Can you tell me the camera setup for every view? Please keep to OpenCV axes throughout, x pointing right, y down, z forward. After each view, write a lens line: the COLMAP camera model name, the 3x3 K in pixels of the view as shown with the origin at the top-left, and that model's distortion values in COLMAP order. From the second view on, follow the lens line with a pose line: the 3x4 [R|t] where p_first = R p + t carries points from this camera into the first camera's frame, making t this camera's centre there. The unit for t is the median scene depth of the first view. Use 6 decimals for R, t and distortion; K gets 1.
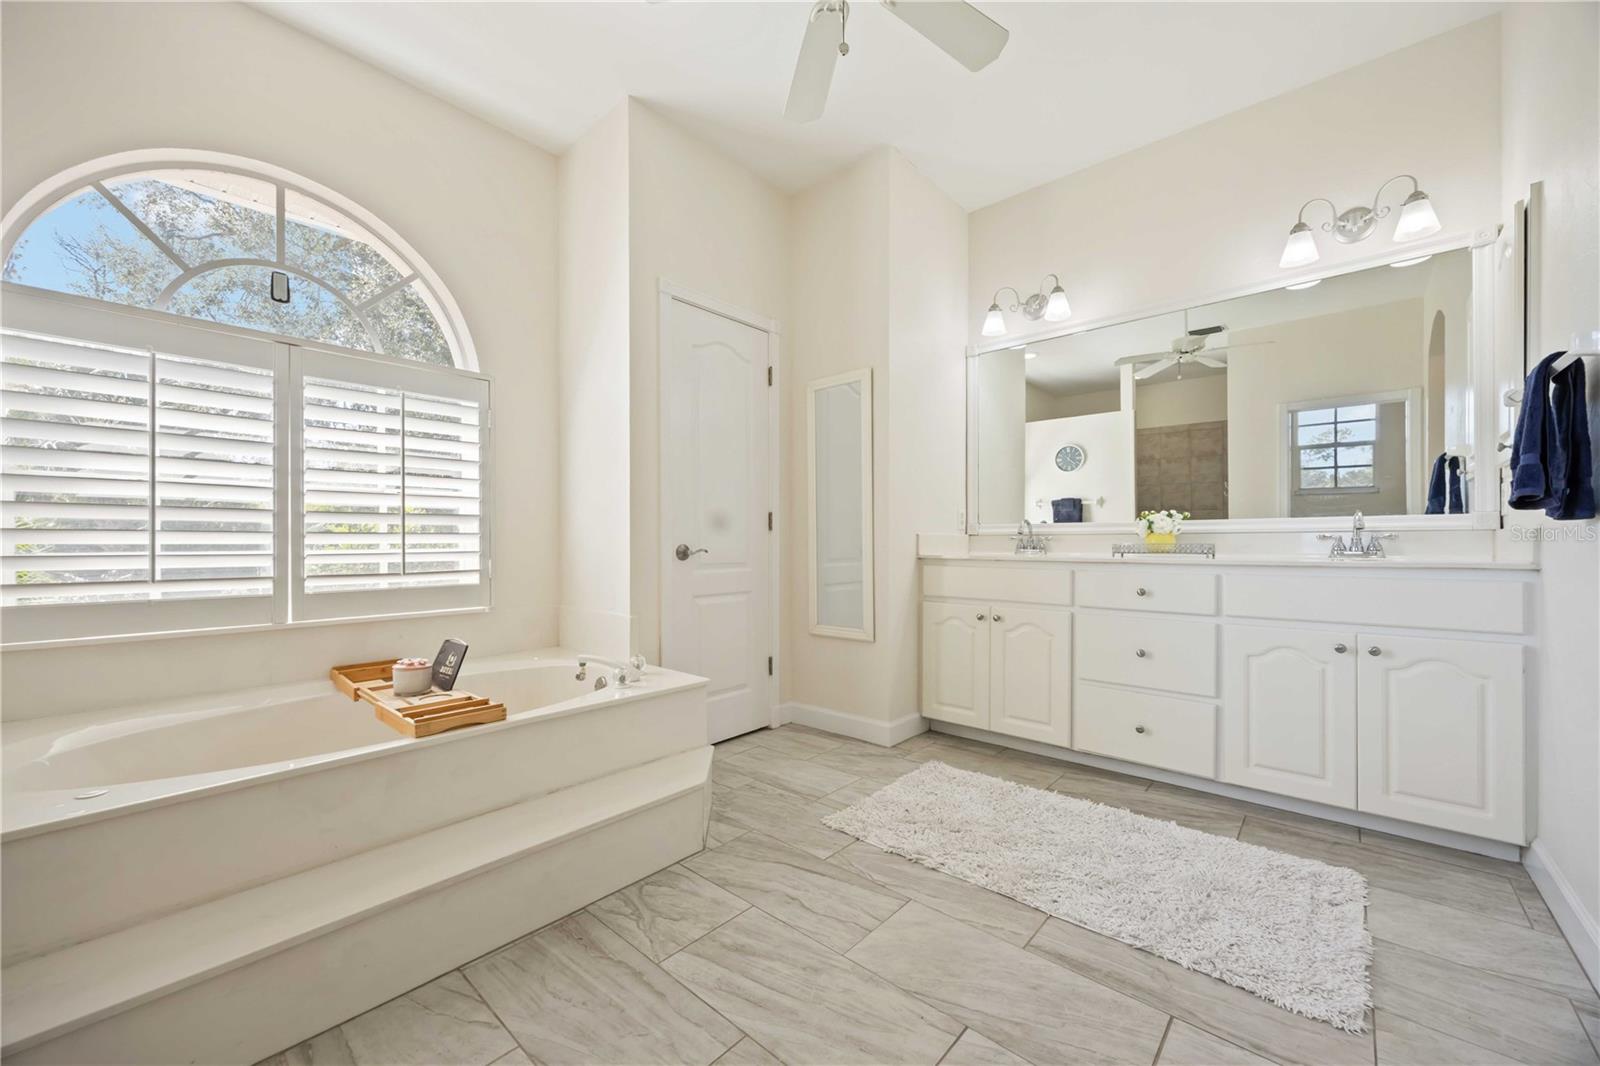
lens RADIAL K [[625.6, 0, 799.4], [0, 625.6, 537.3], [0, 0, 1]] dist [-0.000165, -0.000637]
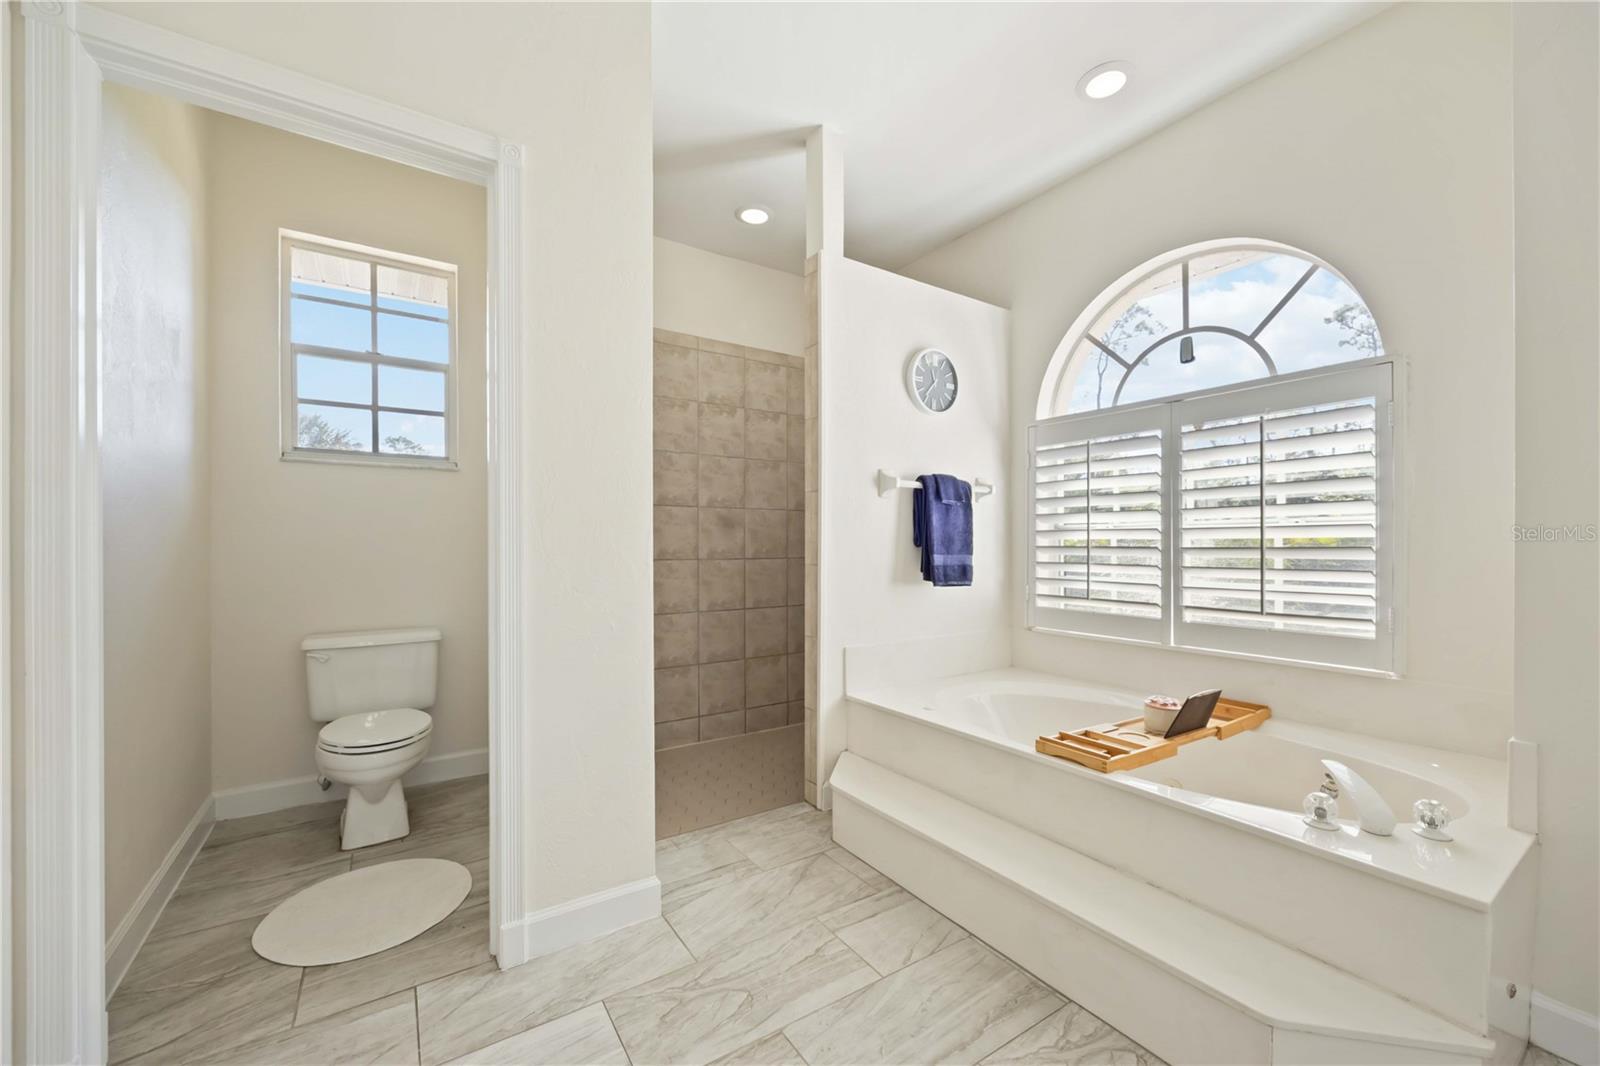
lens RADIAL K [[625.6, 0, 800.6], [0, 625.6, 544.8], [0, 0, 1]] dist [-0.000165, -0.000637]
pose [[-0.266915, -0.005995, -0.963701, 0.479927], [0.001836, 0.999976, -0.006729, -0.042502], [0.963718, -0.003565, -0.266897, 0.665408]]
